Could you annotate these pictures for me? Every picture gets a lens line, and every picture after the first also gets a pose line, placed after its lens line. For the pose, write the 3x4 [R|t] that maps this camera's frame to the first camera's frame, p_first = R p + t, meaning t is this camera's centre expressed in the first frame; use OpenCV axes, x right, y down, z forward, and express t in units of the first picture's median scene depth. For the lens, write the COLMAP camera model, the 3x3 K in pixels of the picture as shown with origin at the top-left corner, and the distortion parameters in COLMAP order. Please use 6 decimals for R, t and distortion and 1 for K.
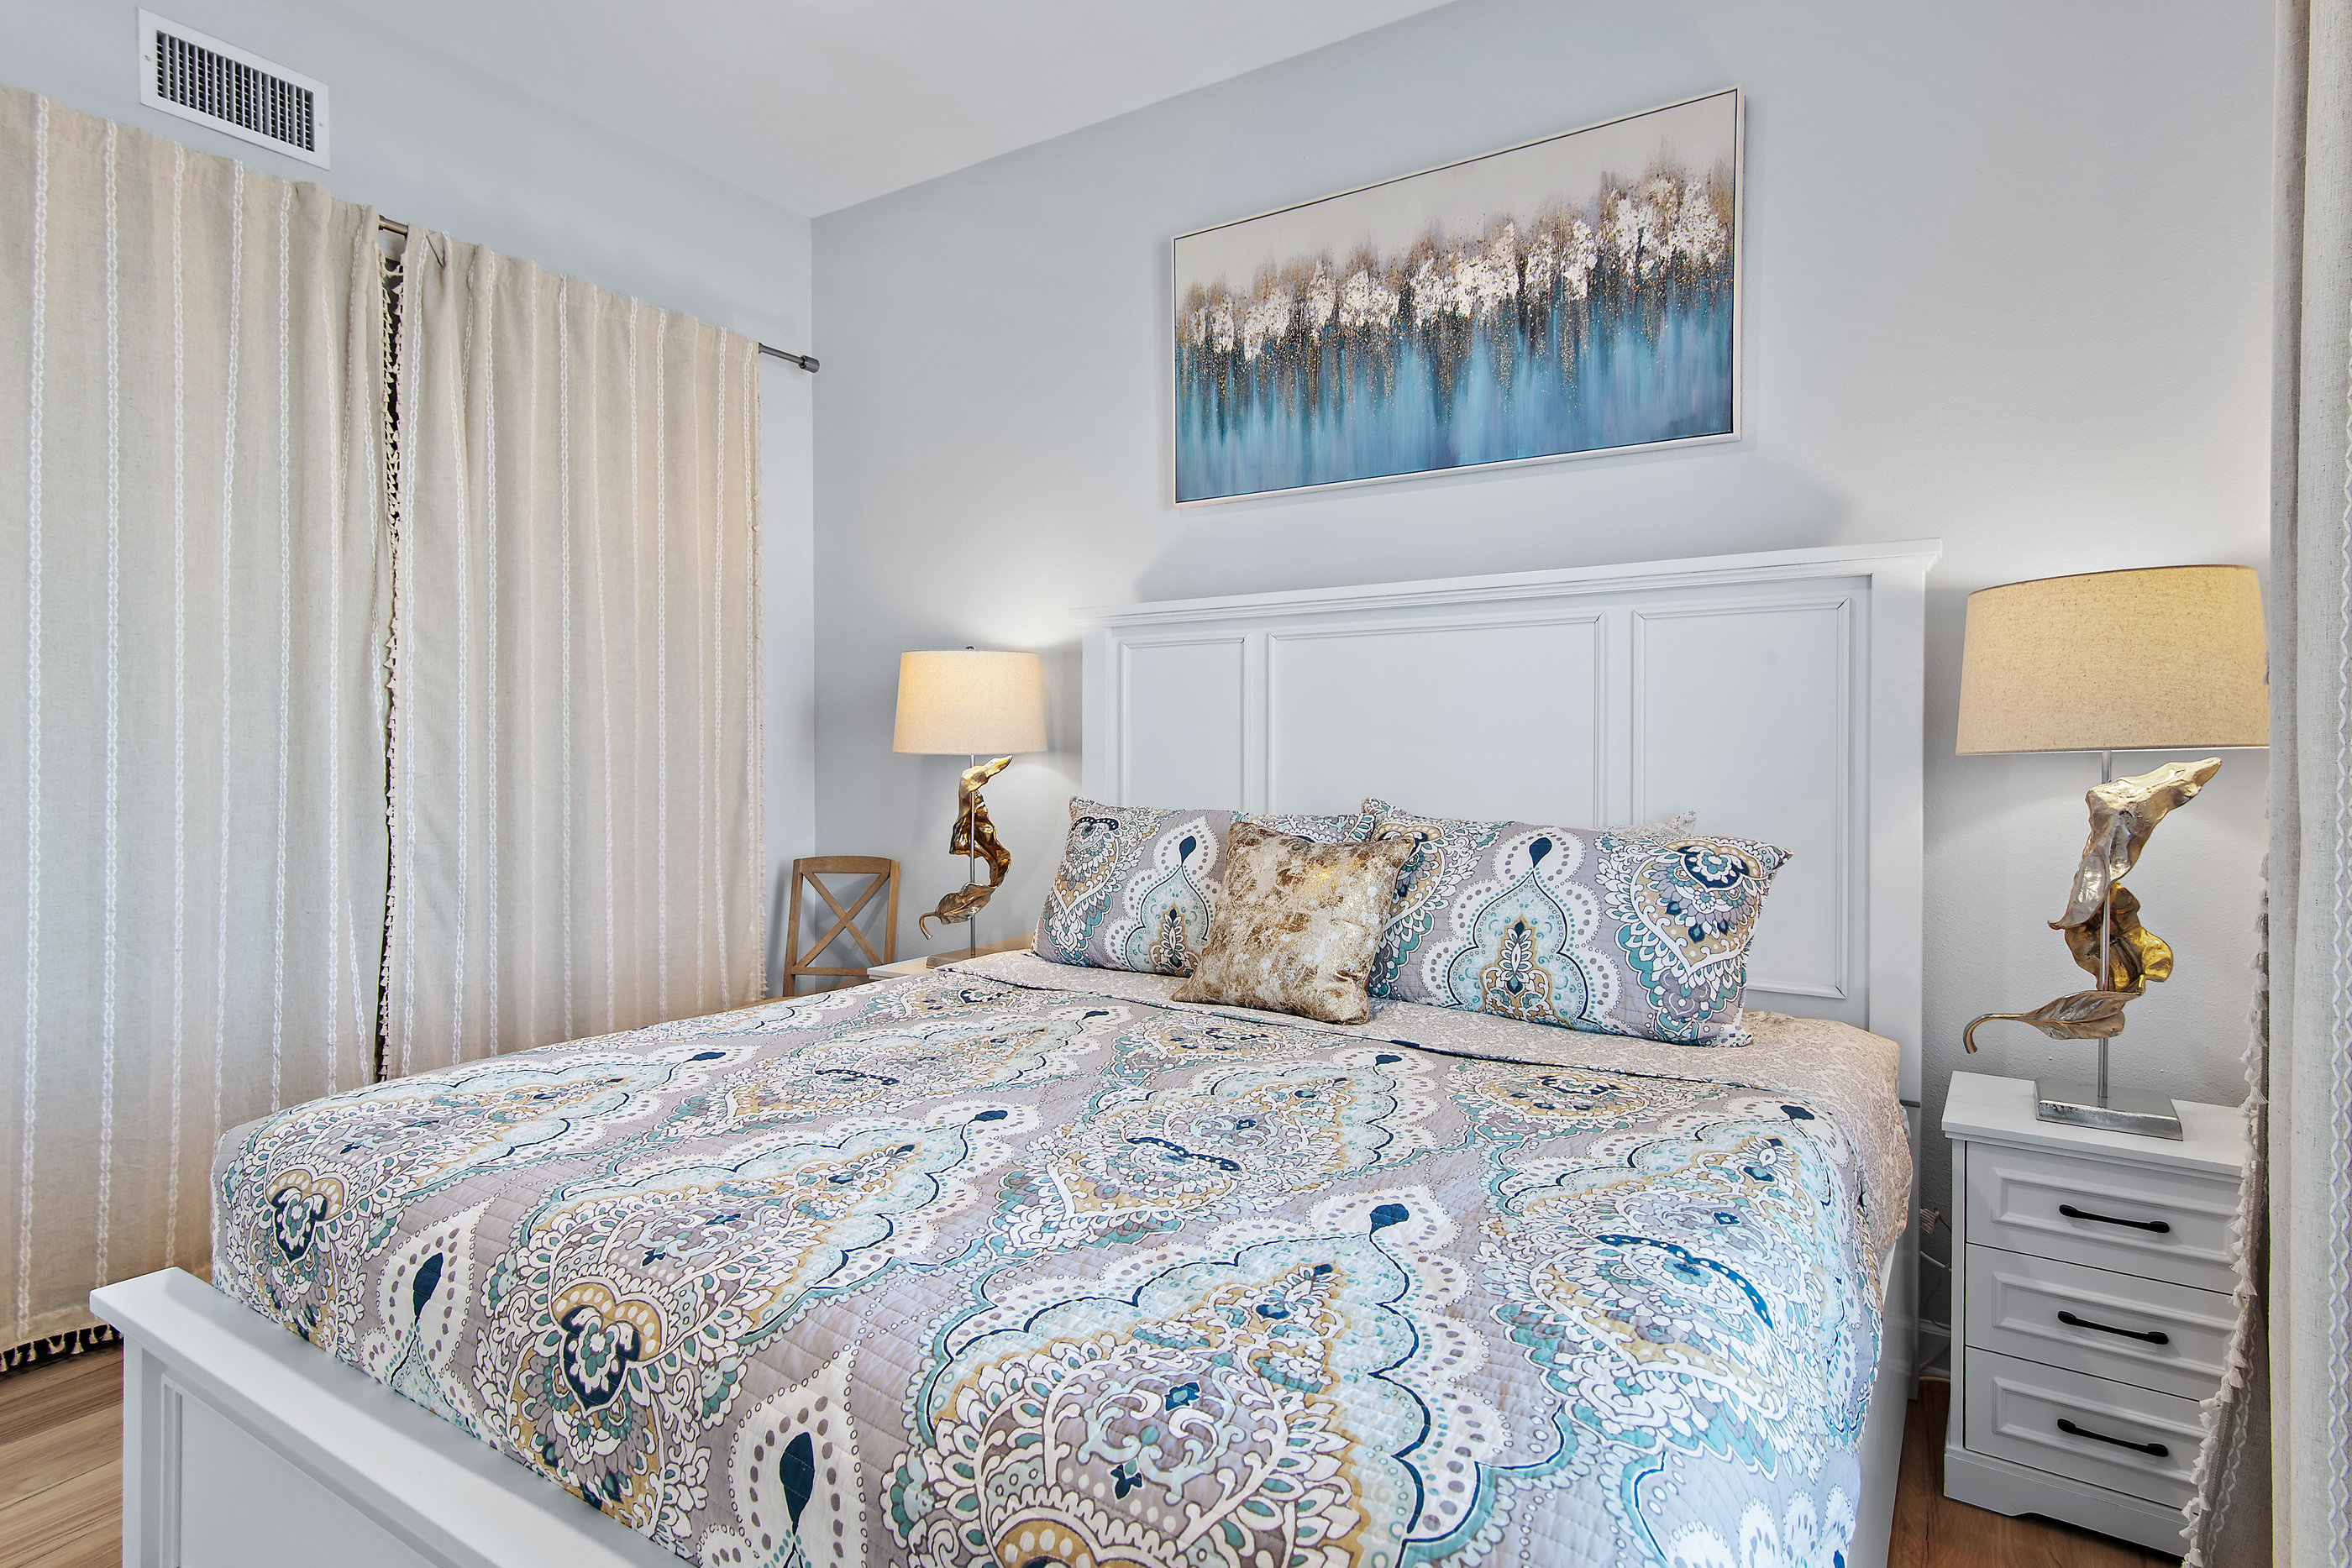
lens RADIAL K [[1230.3, 0, 1172.4], [0, 1230.3, 753.5], [0, 0, 1]] dist [0.015897, -0.000040]
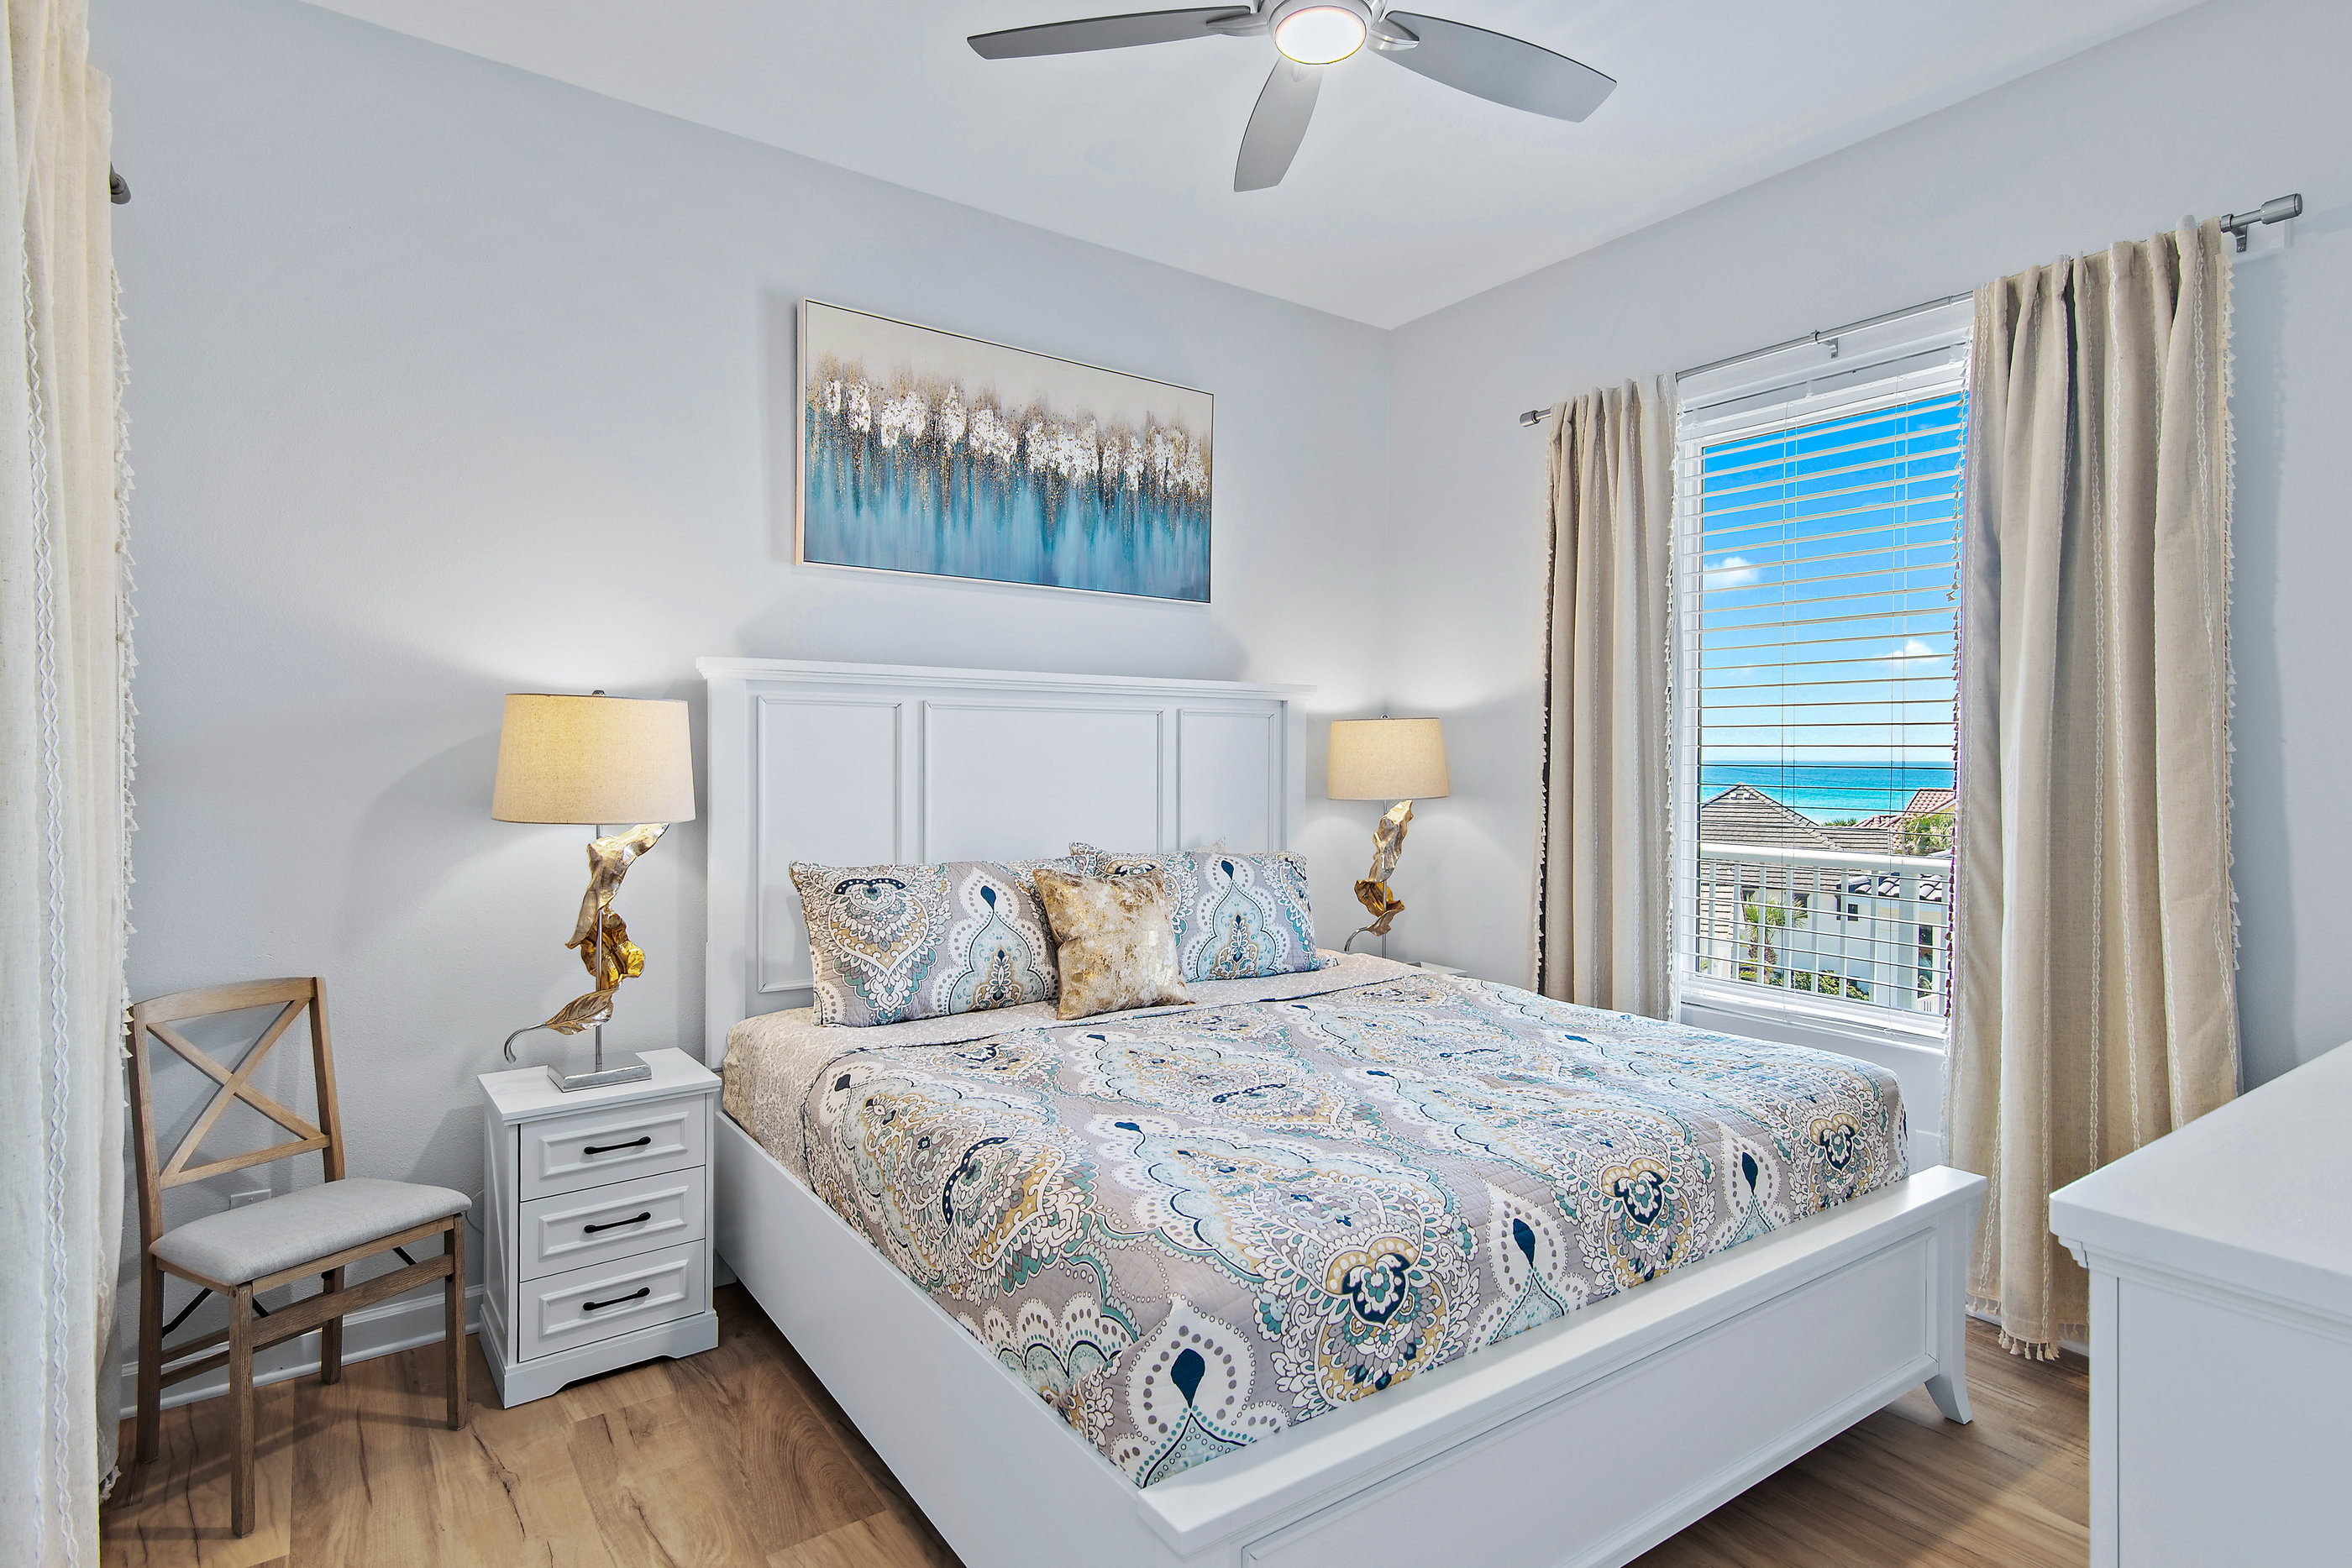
lens RADIAL K [[1230.3, 0, 1172.4], [0, 1230.3, 753.5], [0, 0, 1]] dist [0.015897, -0.000040]
pose [[0.358563, 0.002299, 0.933503, -0.992786], [-0.001645, 0.999997, -0.001831, -0.054009], [-0.933504, -0.000879, 0.358565, 0.428483]]
